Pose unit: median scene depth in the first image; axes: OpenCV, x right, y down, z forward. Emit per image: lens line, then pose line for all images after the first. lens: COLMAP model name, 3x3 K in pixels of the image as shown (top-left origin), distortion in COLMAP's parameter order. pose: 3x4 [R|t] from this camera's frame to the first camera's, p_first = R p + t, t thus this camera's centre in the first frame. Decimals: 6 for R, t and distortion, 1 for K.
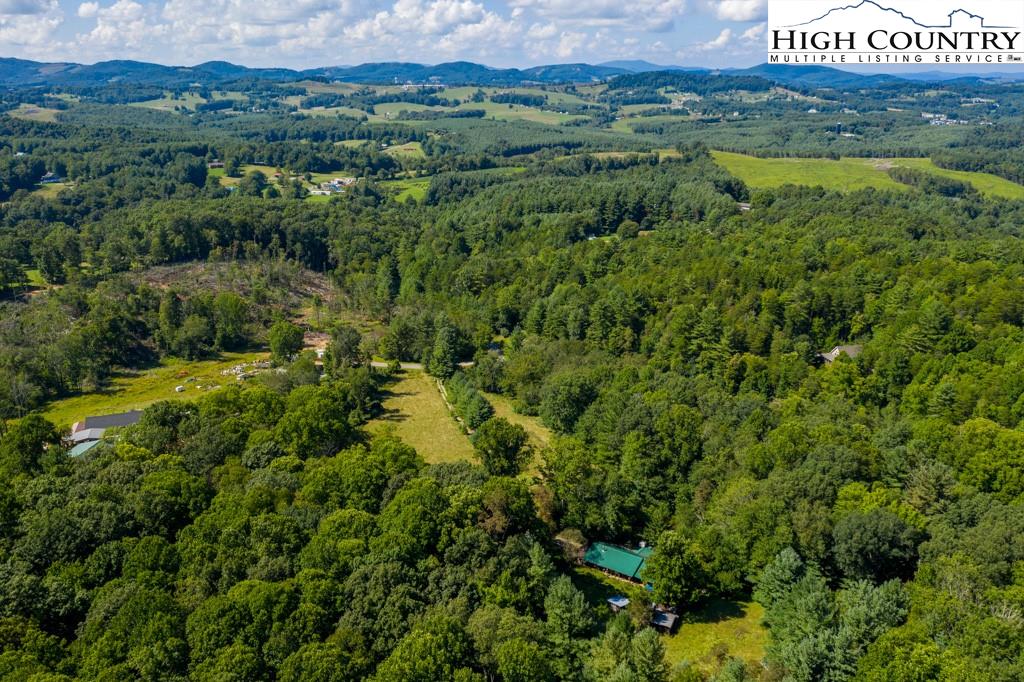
lens RADIAL K [[833.4, 0, 508.7], [0, 833.4, 338.8], [0, 0, 1]] dist [-0.018857, 0.009932]
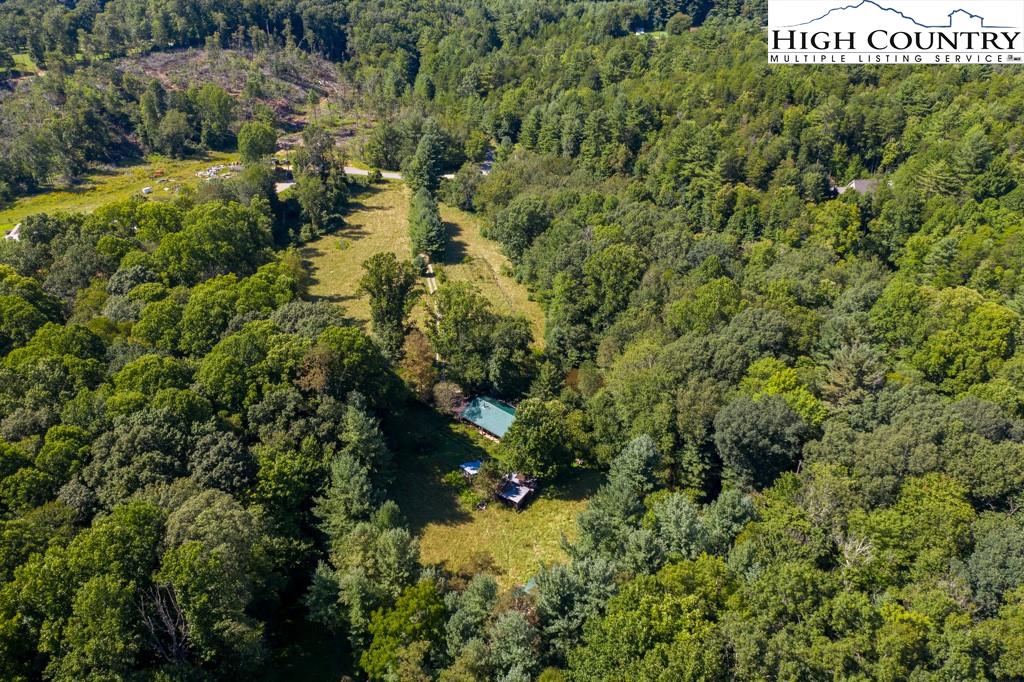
lens RADIAL K [[833.4, 0, 515.3], [0, 833.4, 346.8], [0, 0, 1]] dist [-0.018857, 0.009932]
pose [[0.991649, 0.070240, -0.108164, 0.151185], [-0.041361, 0.967586, 0.249133, -0.022680], [0.122157, -0.242578, 0.962410, 0.093554]]
